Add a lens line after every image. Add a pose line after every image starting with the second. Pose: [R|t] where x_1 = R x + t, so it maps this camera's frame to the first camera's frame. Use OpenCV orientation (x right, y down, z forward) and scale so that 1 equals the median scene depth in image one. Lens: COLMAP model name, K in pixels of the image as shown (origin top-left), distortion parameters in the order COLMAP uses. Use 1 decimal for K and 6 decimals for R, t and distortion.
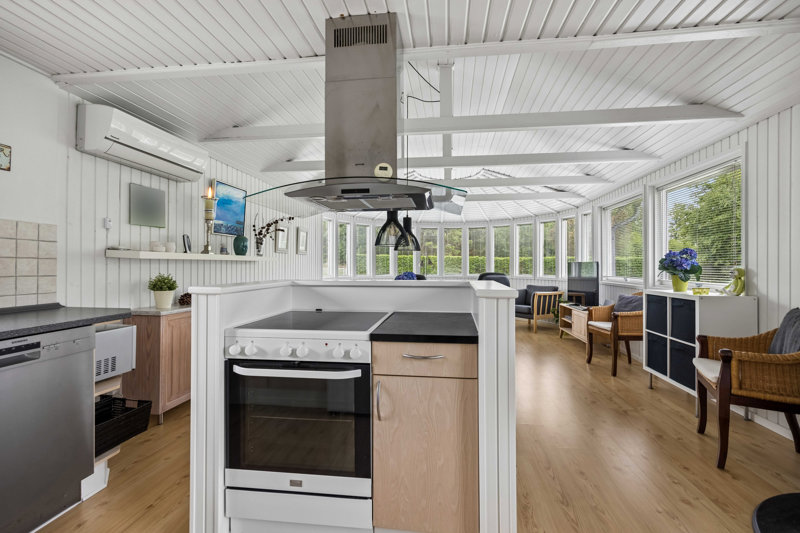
lens RADIAL K [[356.0, 0, 404.4], [0, 356.0, 262.3], [0, 0, 1]] dist [-0.001543, -0.000082]
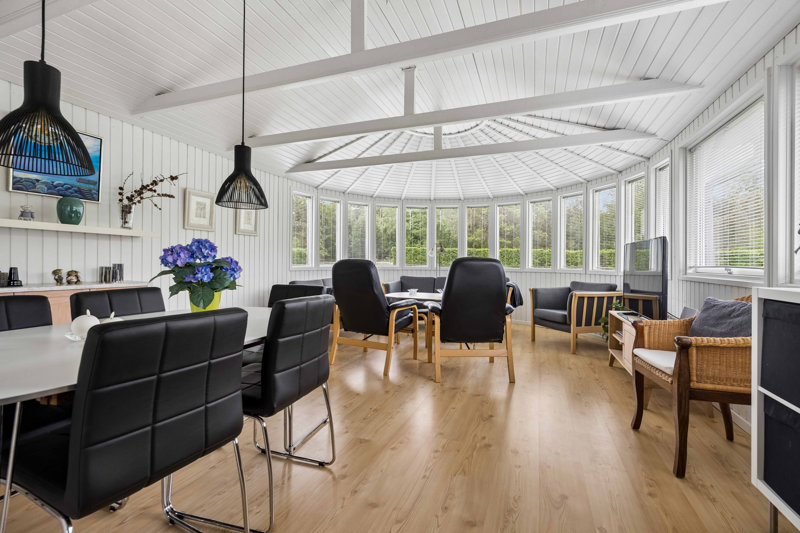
lens RADIAL K [[355.4, 0, 399.1], [0, 355.4, 260.0], [0, 0, 1]] dist [0.000971, -0.000016]
pose [[0.971004, 0.008475, -0.238915, 0.323532], [-0.008175, 0.999964, 0.002246, 0.041148], [0.238925, -0.000227, 0.971038, 0.438135]]
